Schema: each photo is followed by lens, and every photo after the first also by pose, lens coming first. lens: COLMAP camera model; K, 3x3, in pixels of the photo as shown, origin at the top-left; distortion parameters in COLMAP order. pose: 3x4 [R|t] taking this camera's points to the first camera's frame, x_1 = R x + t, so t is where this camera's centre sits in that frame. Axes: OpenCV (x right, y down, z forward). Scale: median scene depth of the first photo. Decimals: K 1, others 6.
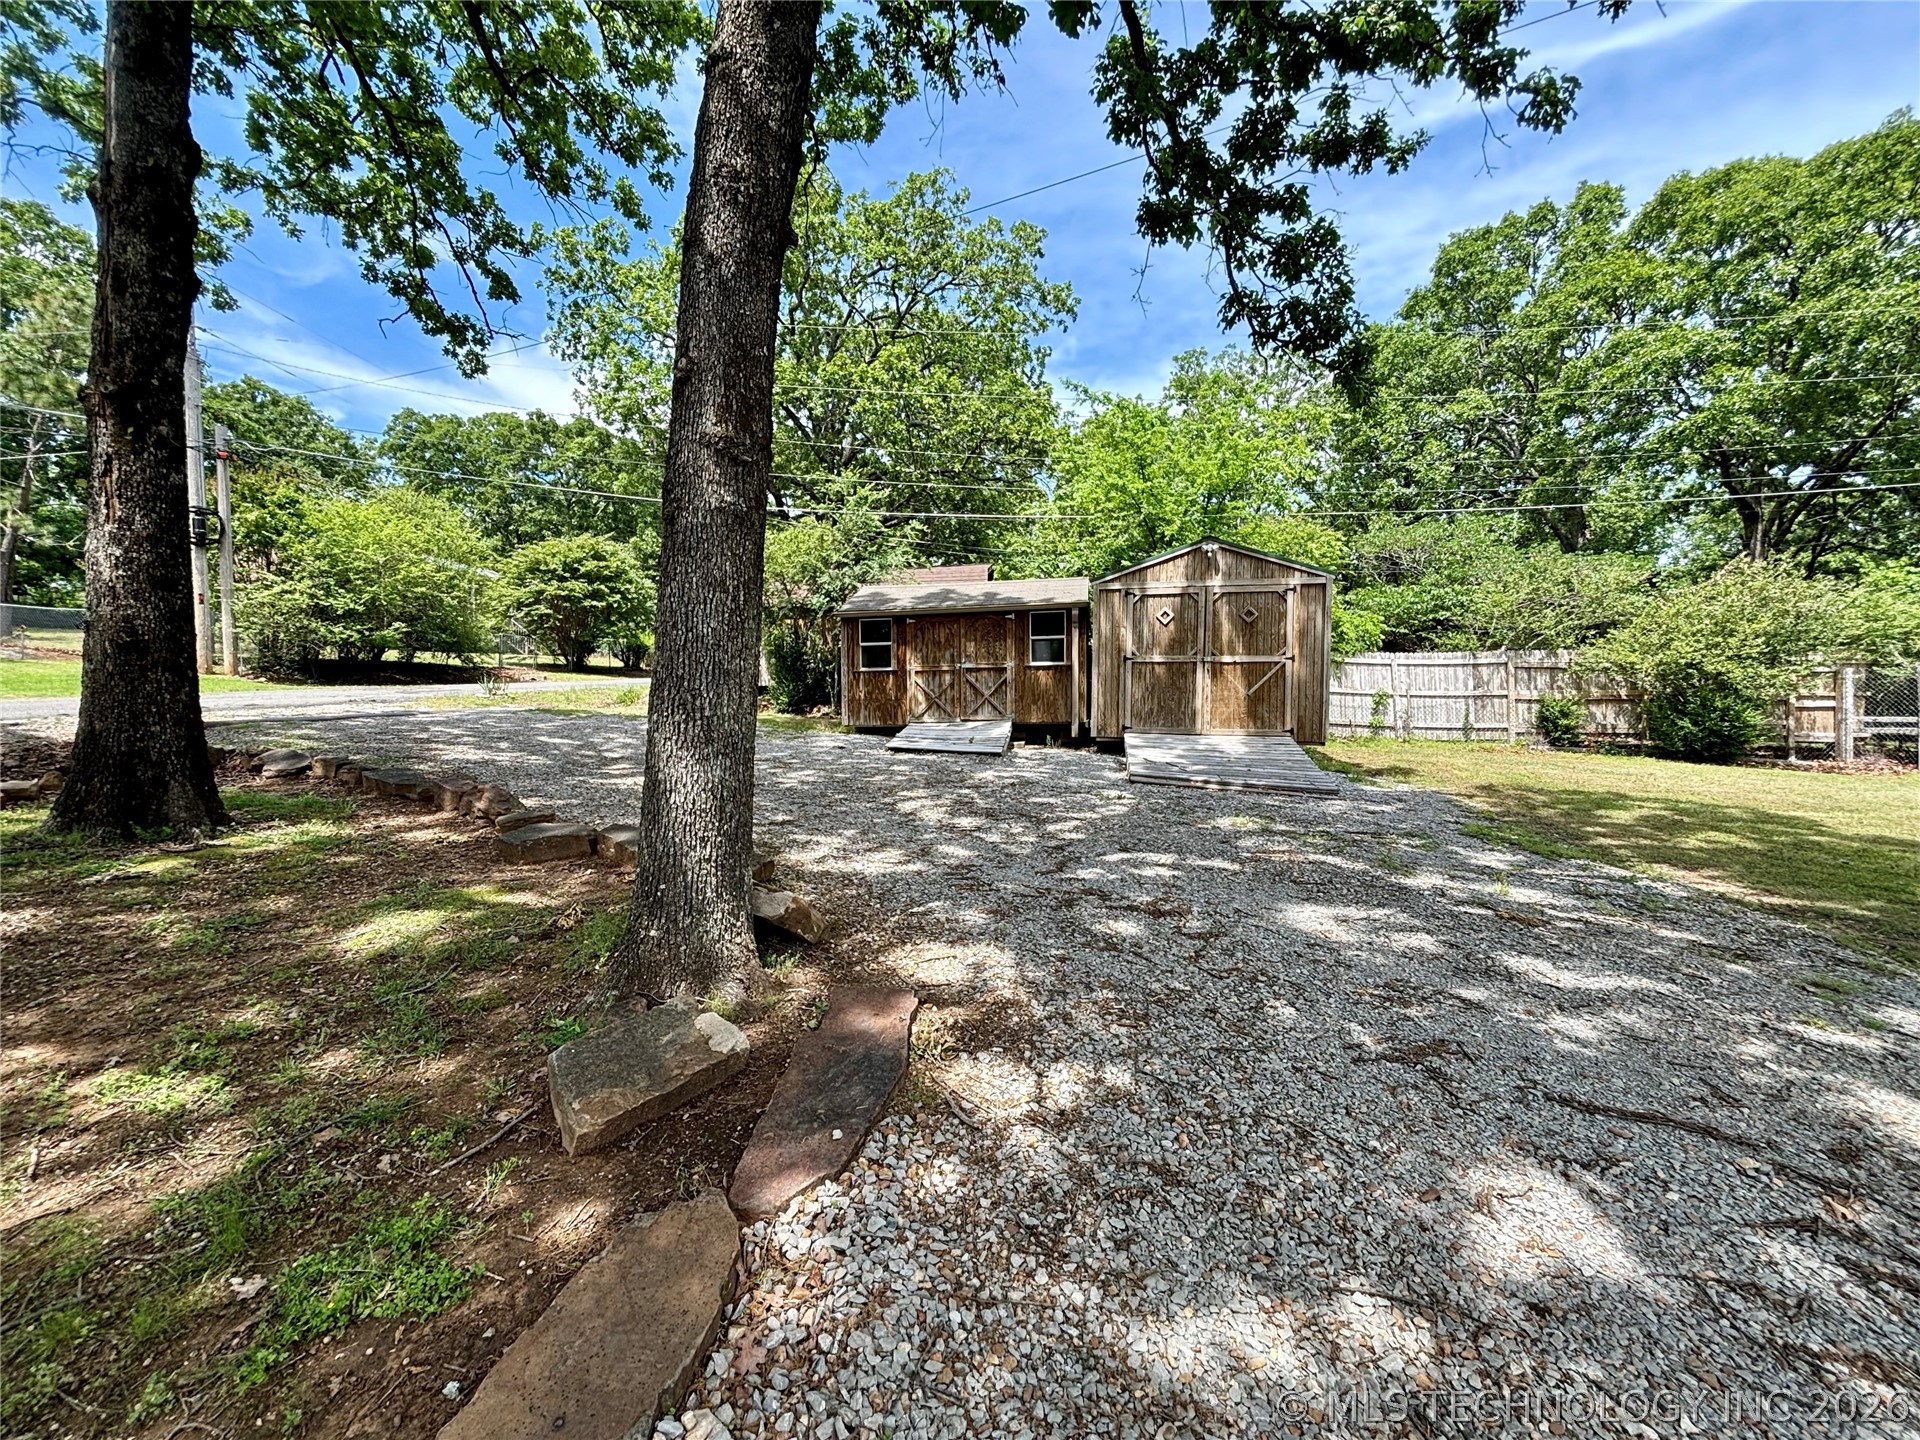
lens RADIAL K [[771.7, 0, 958.3], [0, 771.7, 710.6], [0, 0, 1]] dist [0.010775, -0.004222]
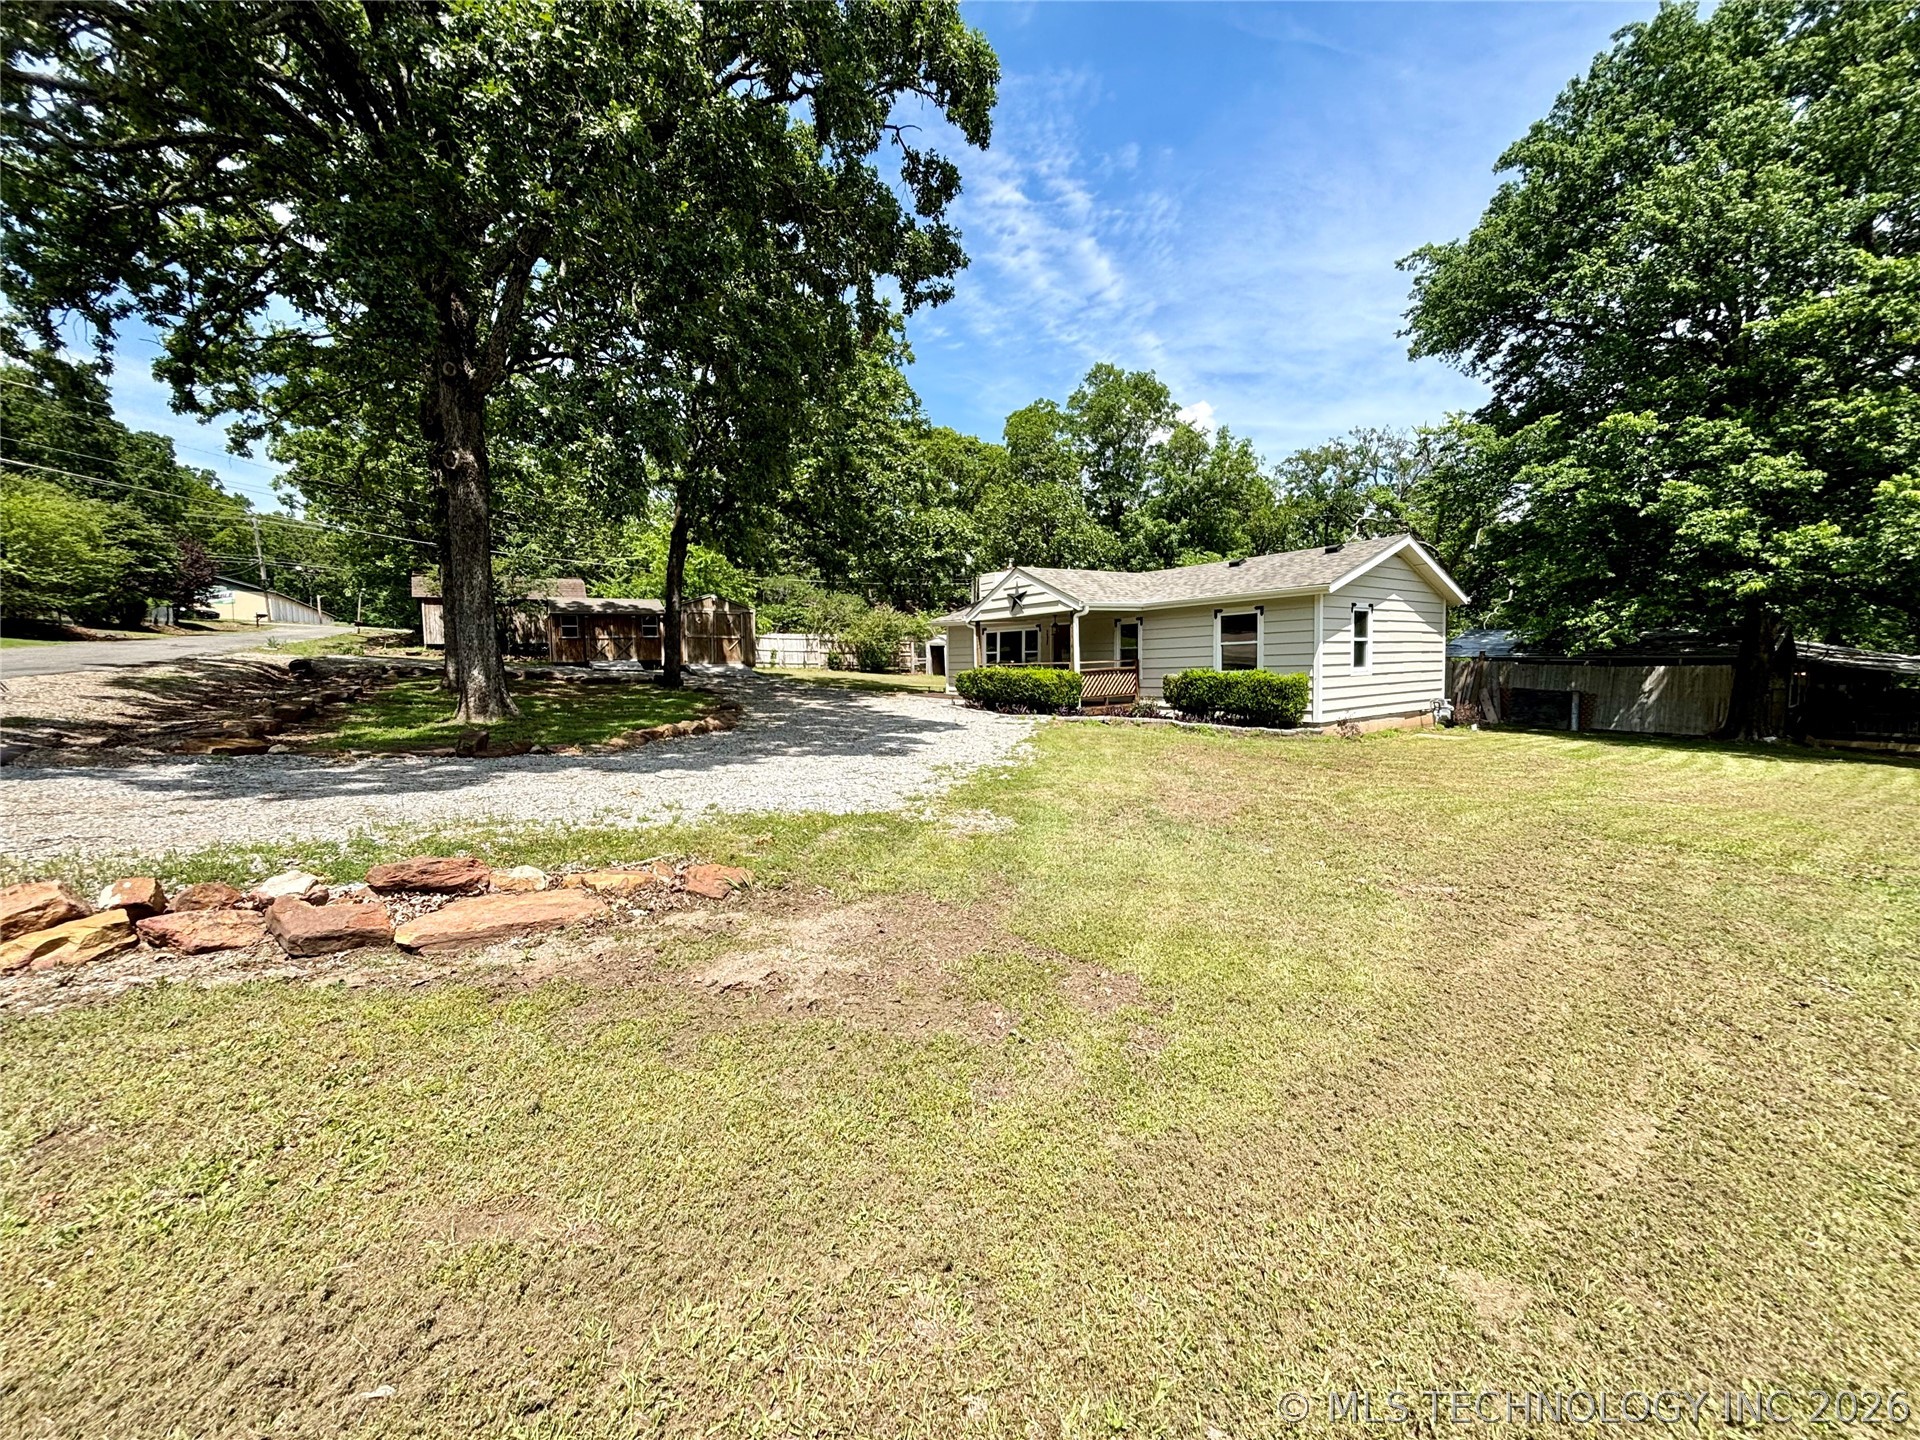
lens RADIAL K [[763.6, 0, 960.2], [0, 763.6, 728.4], [0, 0, 1]] dist [0.011607, -0.000206]
pose [[0.752107, -0.063656, 0.655960, -0.703722], [0.013885, 0.996634, 0.080796, 0.042176], [-0.658895, -0.051660, 0.750459, -1.390634]]
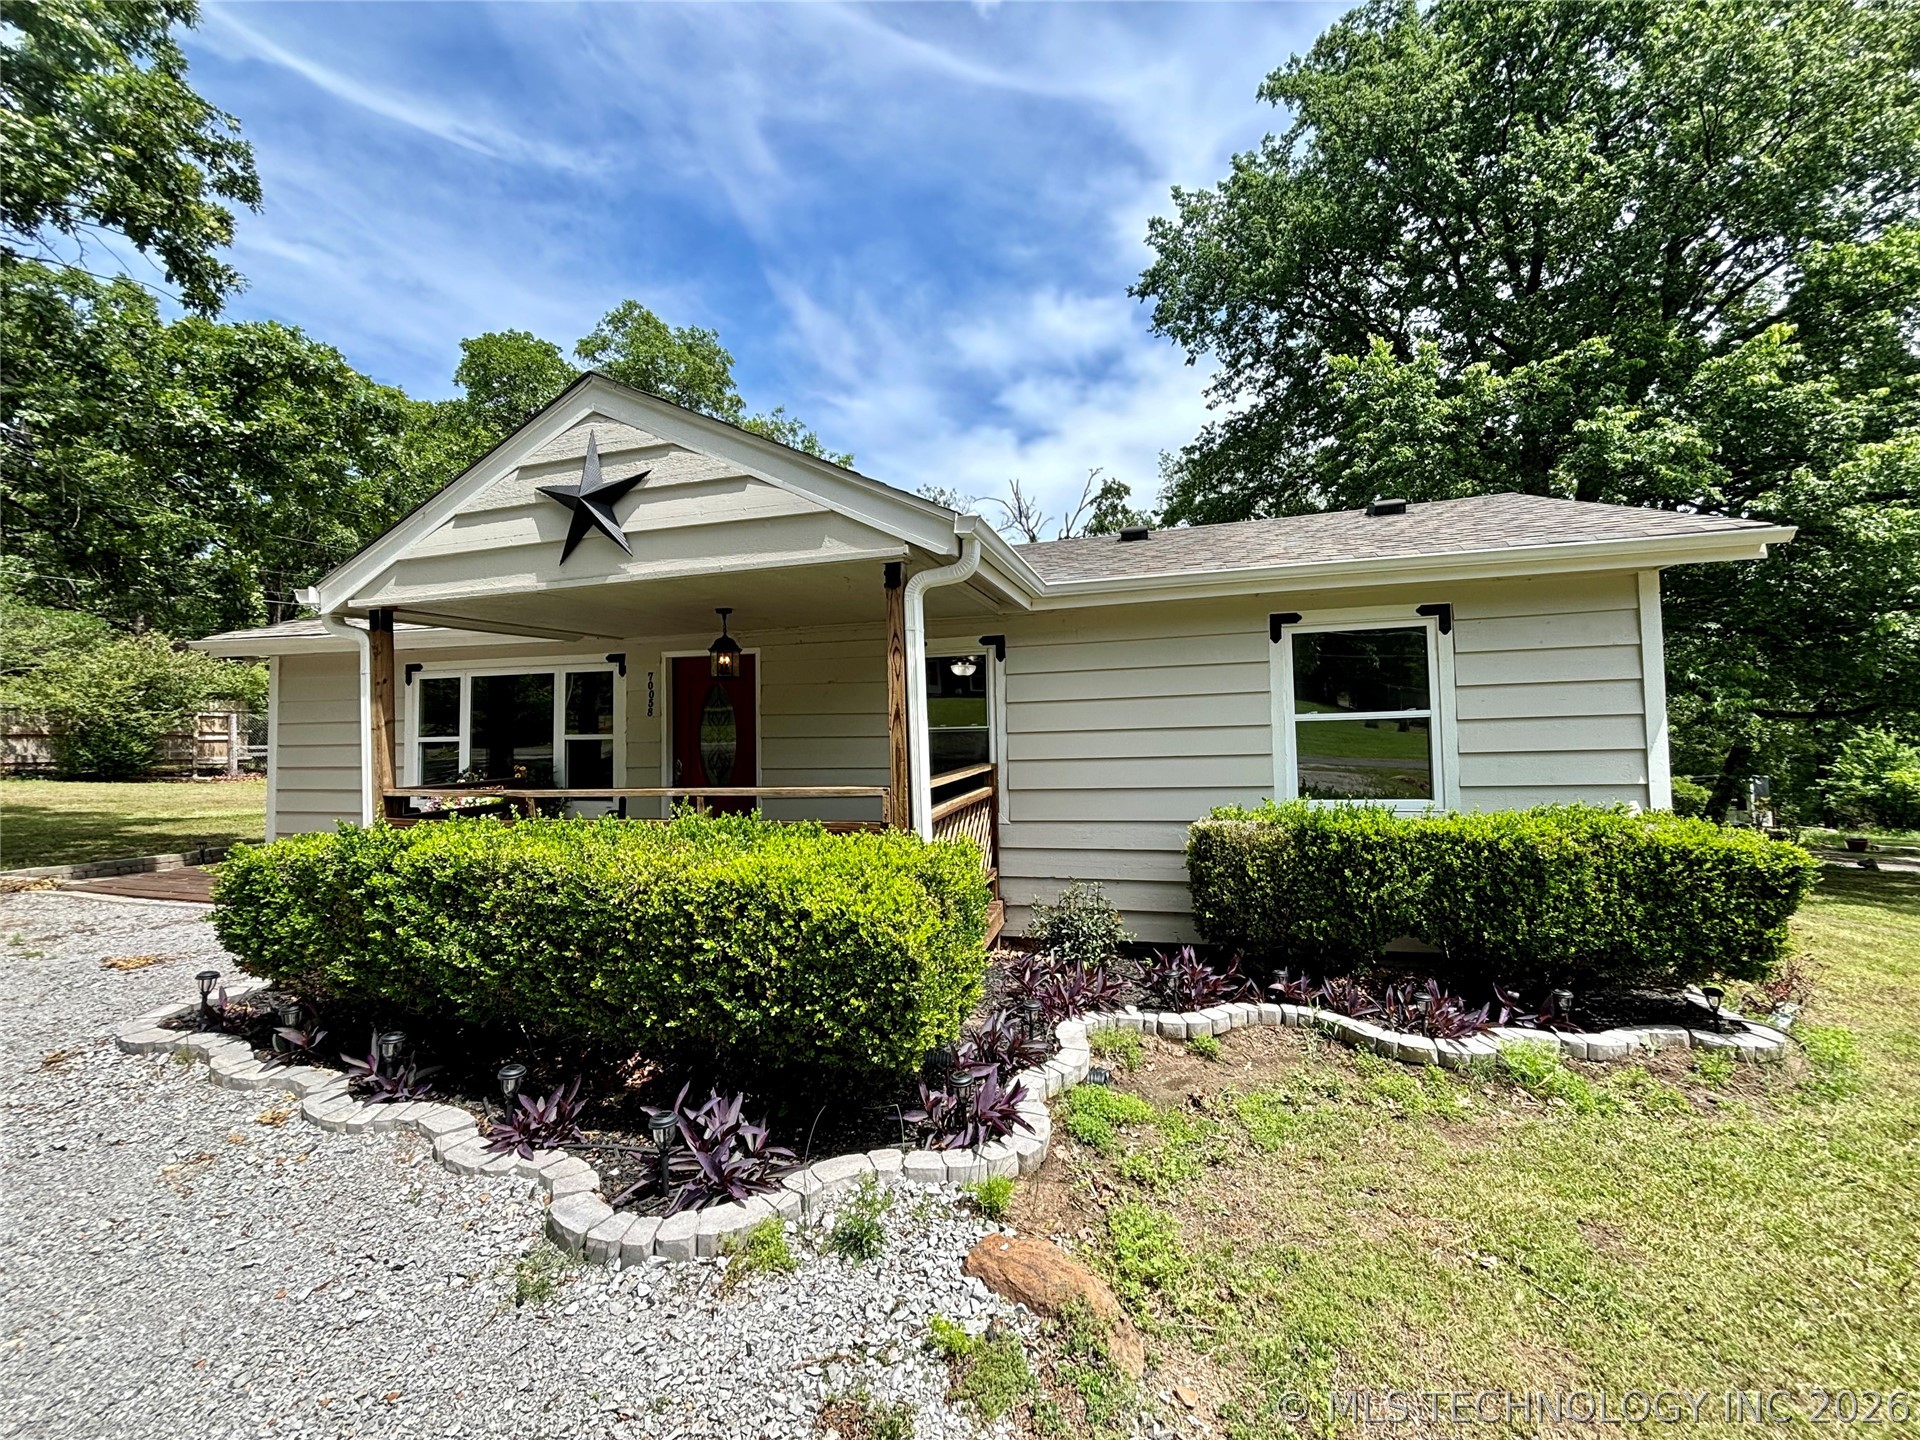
lens RADIAL K [[763.6, 0, 960.2], [0, 763.6, 728.4], [0, 0, 1]] dist [0.011607, -0.000206]
pose [[0.199925, 0.010502, 0.979755, -0.051073], [0.018708, 0.999719, -0.014534, 0.021387], [-0.979633, 0.021235, 0.199673, -0.692403]]
